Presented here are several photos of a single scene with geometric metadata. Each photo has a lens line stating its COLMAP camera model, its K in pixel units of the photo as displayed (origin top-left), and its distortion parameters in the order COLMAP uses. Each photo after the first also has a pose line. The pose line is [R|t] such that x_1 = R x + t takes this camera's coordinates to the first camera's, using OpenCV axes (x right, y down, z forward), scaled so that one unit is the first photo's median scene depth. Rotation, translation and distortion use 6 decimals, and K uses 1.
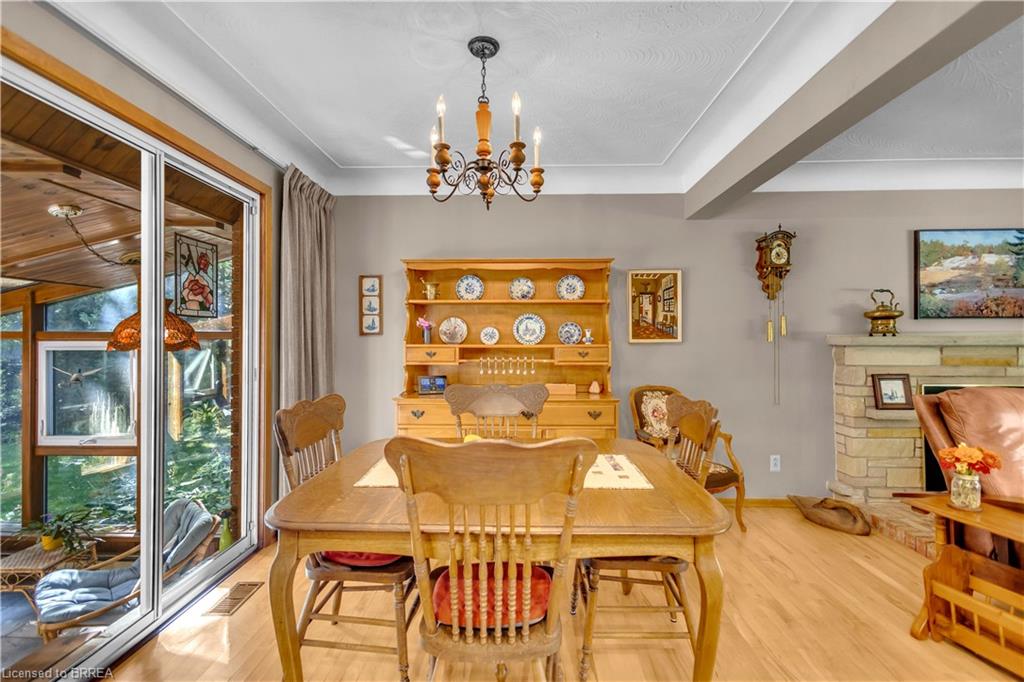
lens RADIAL K [[471.6, 0, 510.7], [0, 471.6, 338.2], [0, 0, 1]] dist [0.008970, -0.001050]
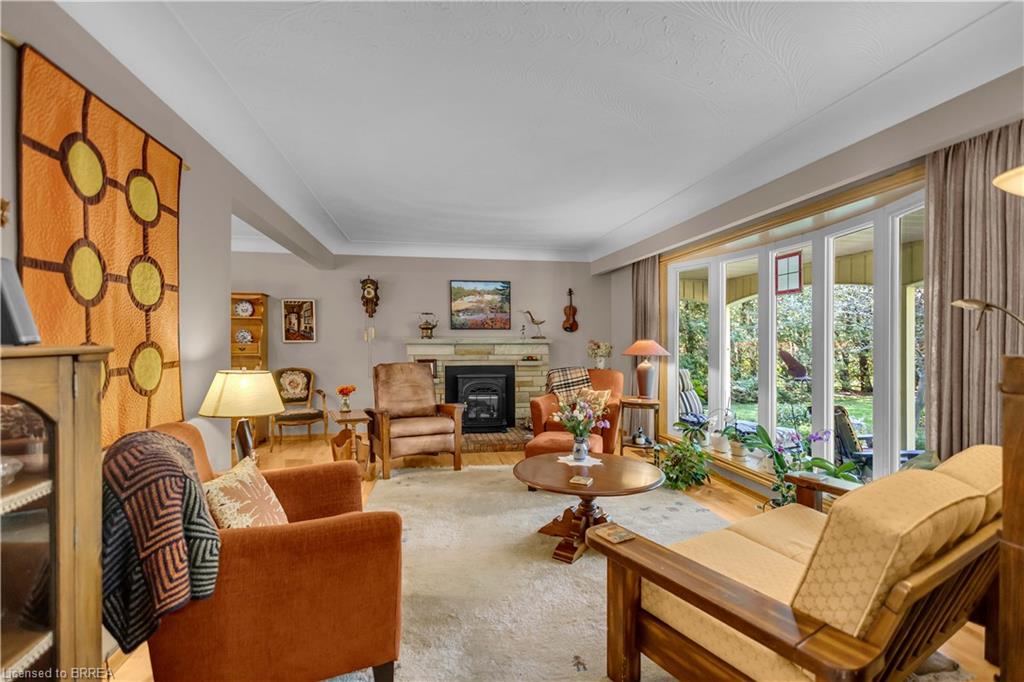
lens RADIAL K [[471.6, 0, 510.7], [0, 471.6, 338.2], [0, 0, 1]] dist [0.008970, -0.001050]
pose [[0.978187, 0.001847, 0.207720, 0.708629], [-0.001459, 0.999997, -0.002022, -0.003150], [-0.207723, 0.001675, 0.978186, -0.821038]]
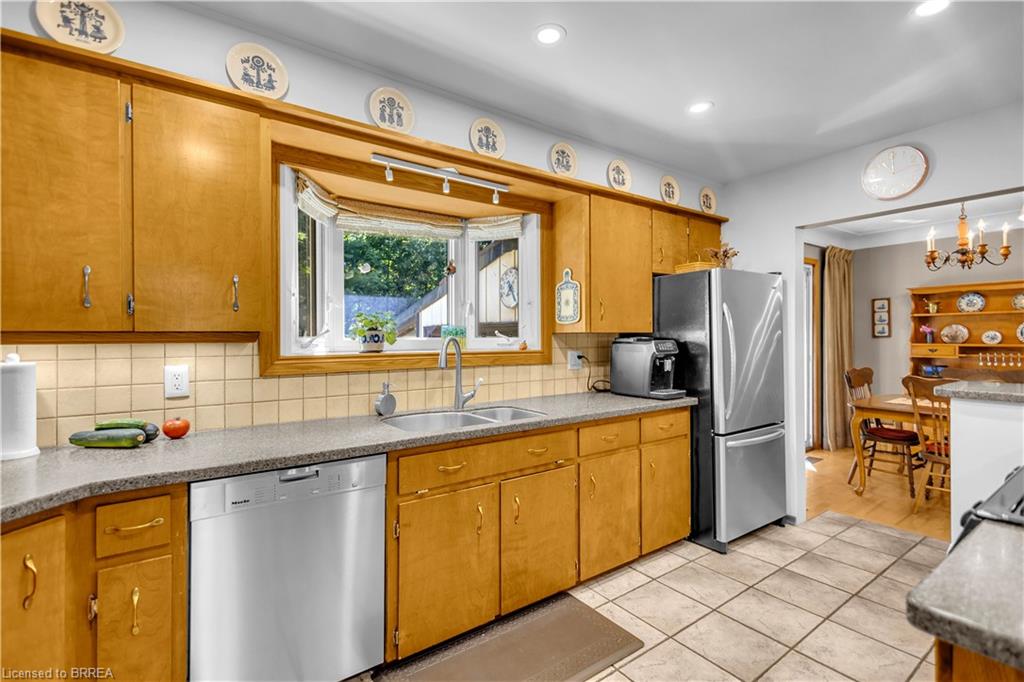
lens RADIAL K [[471.6, 0, 510.7], [0, 471.6, 338.2], [0, 0, 1]] dist [0.008970, -0.001050]
pose [[0.606321, -0.004174, -0.795209, 0.206232], [0.008998, 0.999958, 0.001612, -0.018289], [0.795169, -0.008132, 0.606334, -0.929373]]
